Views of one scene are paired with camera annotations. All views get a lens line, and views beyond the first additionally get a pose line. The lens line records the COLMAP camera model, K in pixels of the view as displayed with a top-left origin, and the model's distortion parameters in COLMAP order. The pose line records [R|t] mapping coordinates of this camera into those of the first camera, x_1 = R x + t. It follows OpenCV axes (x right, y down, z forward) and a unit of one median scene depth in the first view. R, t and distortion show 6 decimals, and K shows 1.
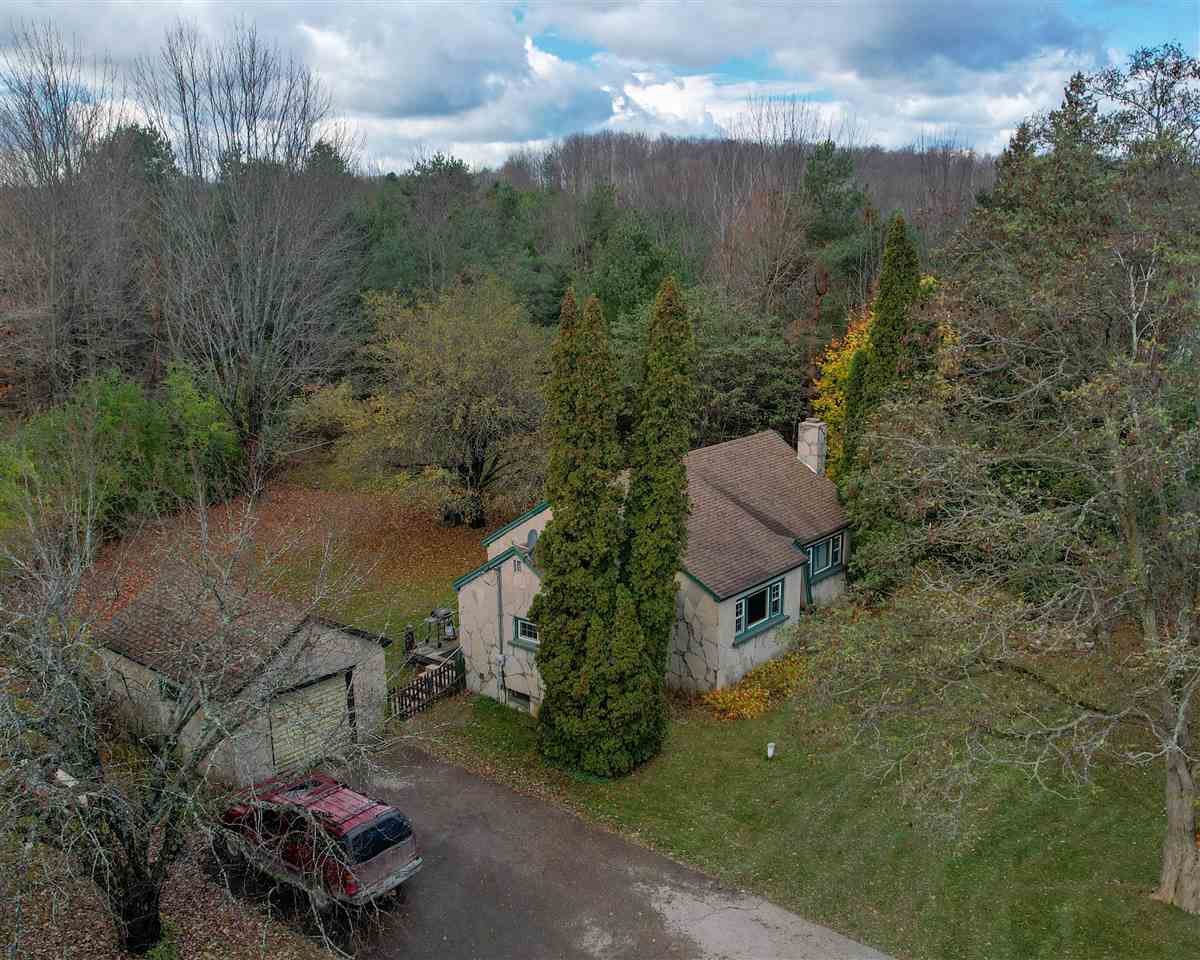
lens RADIAL K [[1093.8, 0, 600.0], [0, 1093.8, 480.0], [0, 0, 1]] dist [-0.072413, -0.002266]
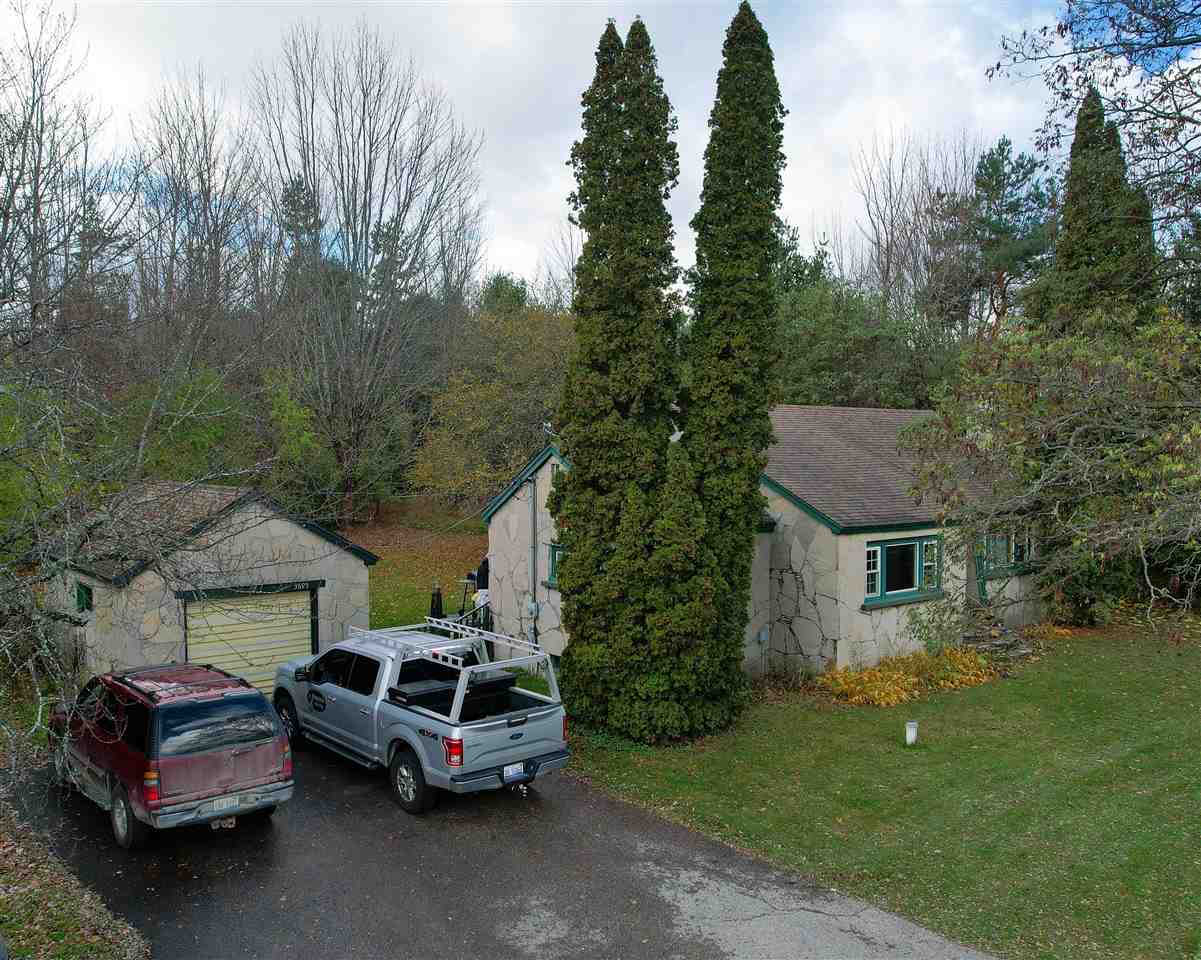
lens RADIAL K [[1046.9, 0, 587.3], [0, 1046.9, 481.4], [0, 0, 1]] dist [-0.038183, 0.012624]
pose [[0.980864, 0.016475, -0.193998, 0.079988], [-0.051178, 0.983191, -0.175260, 0.203162], [0.187850, 0.181834, 0.965220, 0.318510]]
